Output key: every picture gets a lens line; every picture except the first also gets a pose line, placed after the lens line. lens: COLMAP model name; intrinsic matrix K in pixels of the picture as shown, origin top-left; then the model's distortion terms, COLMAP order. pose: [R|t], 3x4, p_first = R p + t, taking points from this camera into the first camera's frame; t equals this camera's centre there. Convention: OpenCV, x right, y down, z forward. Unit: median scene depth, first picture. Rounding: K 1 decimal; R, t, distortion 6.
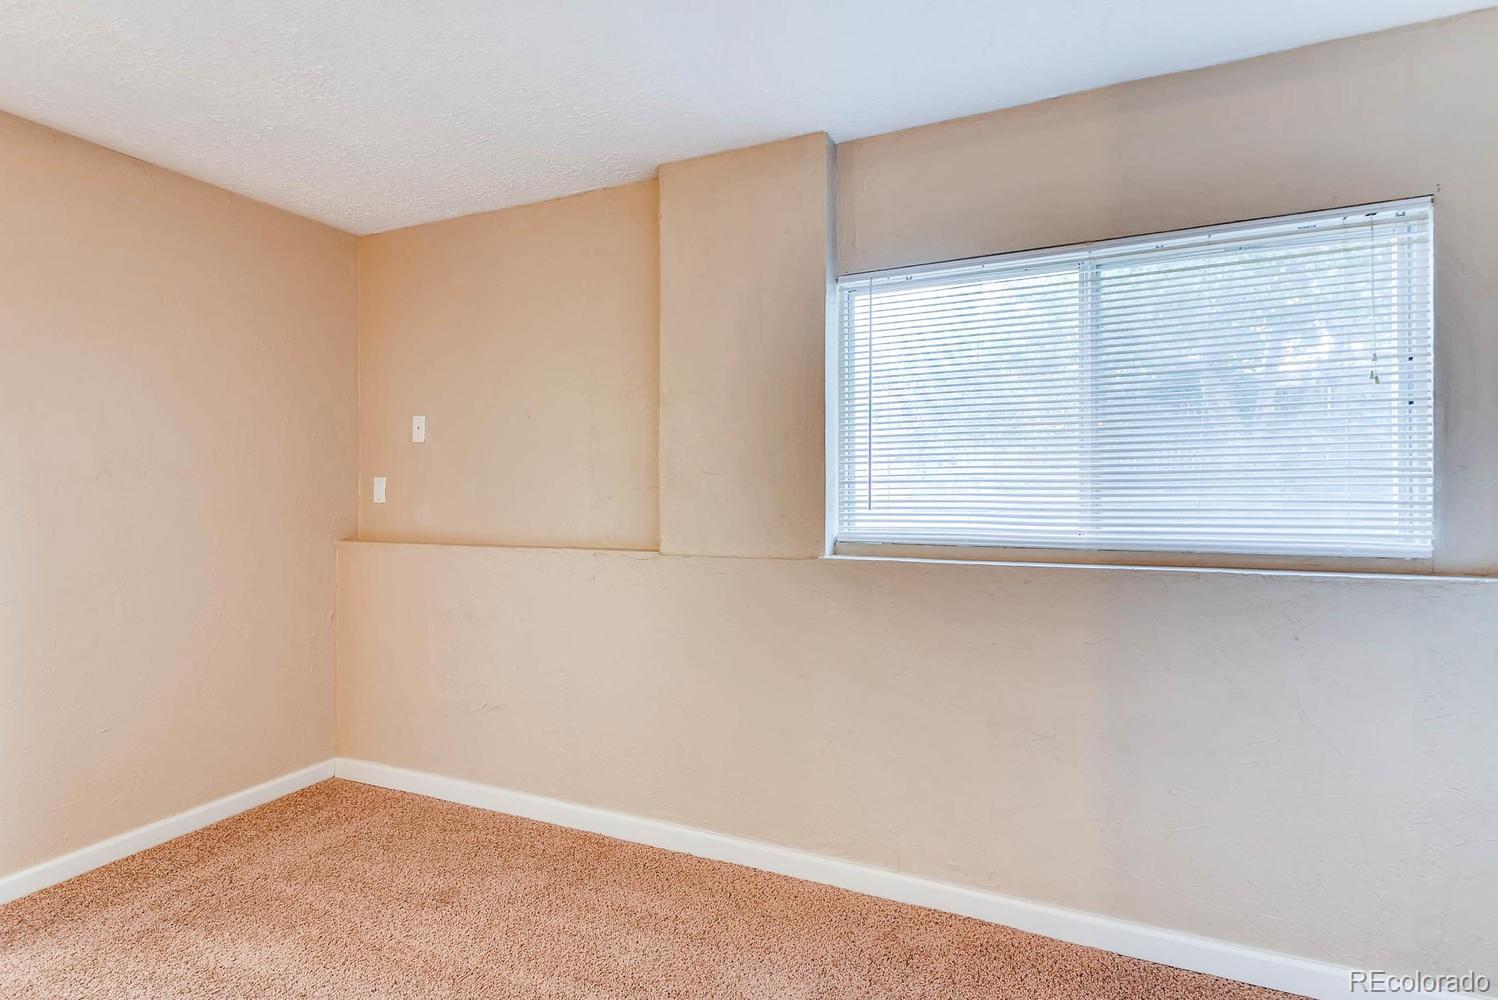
lens RADIAL K [[524.9, 0, 749.6], [0, 524.9, 502.2], [0, 0, 1]] dist [0.001318, 0.000030]
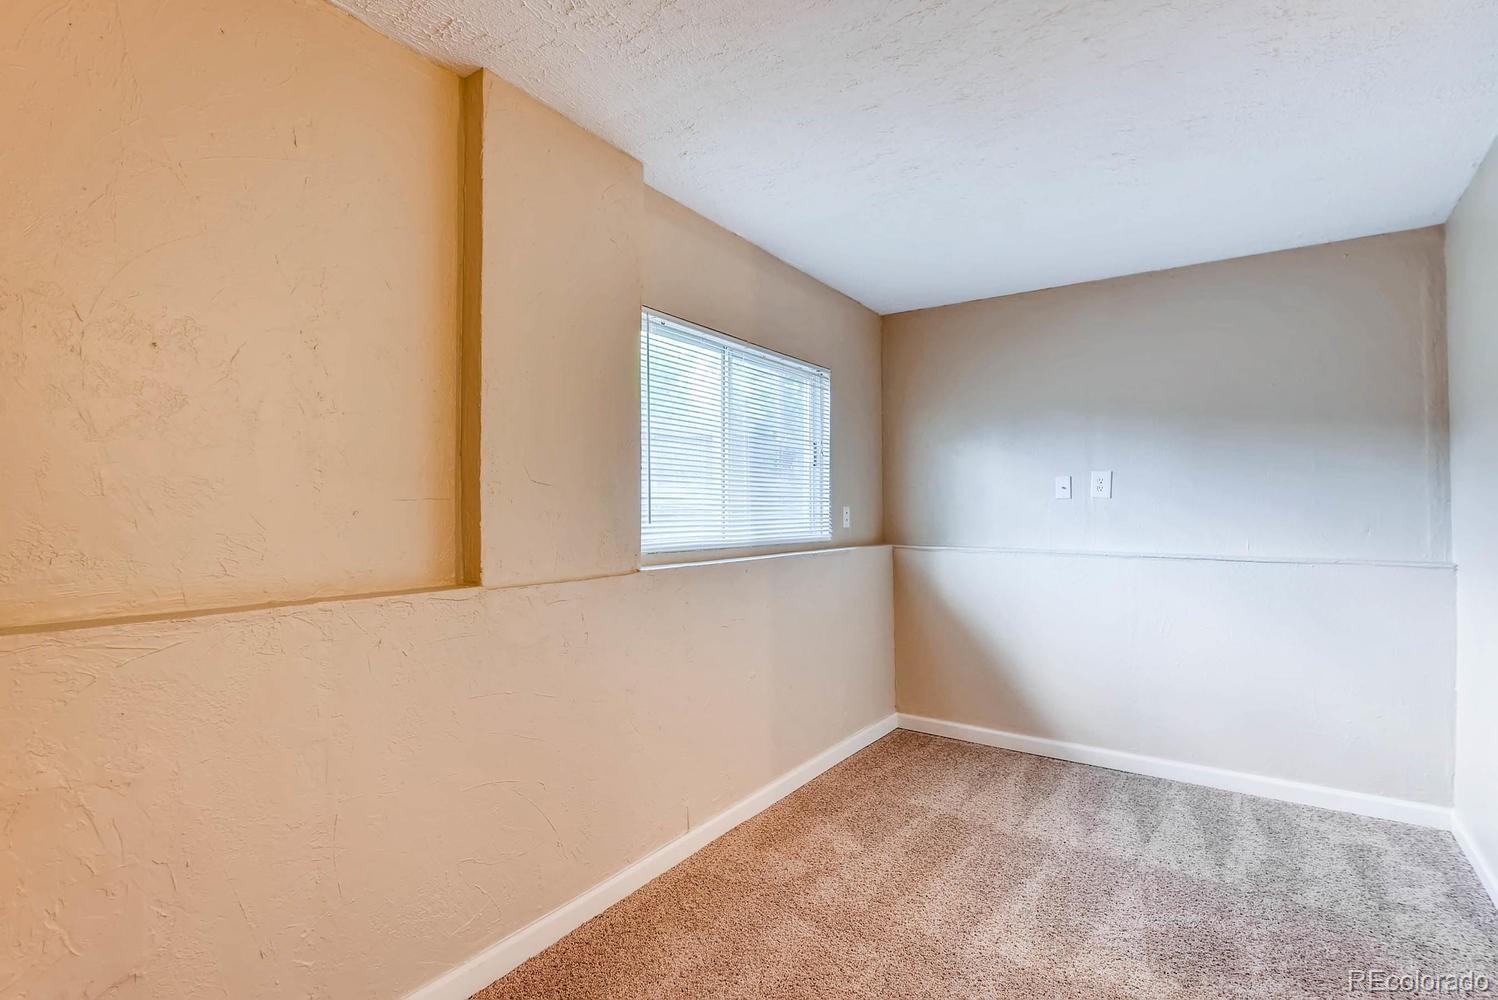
lens RADIAL K [[727.4, 0, 749.2], [0, 727.4, 500.7], [0, 0, 1]] dist [0.021904, -0.011707]
pose [[0.269656, 0.015055, 0.962839, -1.215214], [0.014512, 0.999701, -0.019695, -0.000378], [-0.962847, 0.019283, 0.269357, 0.399423]]
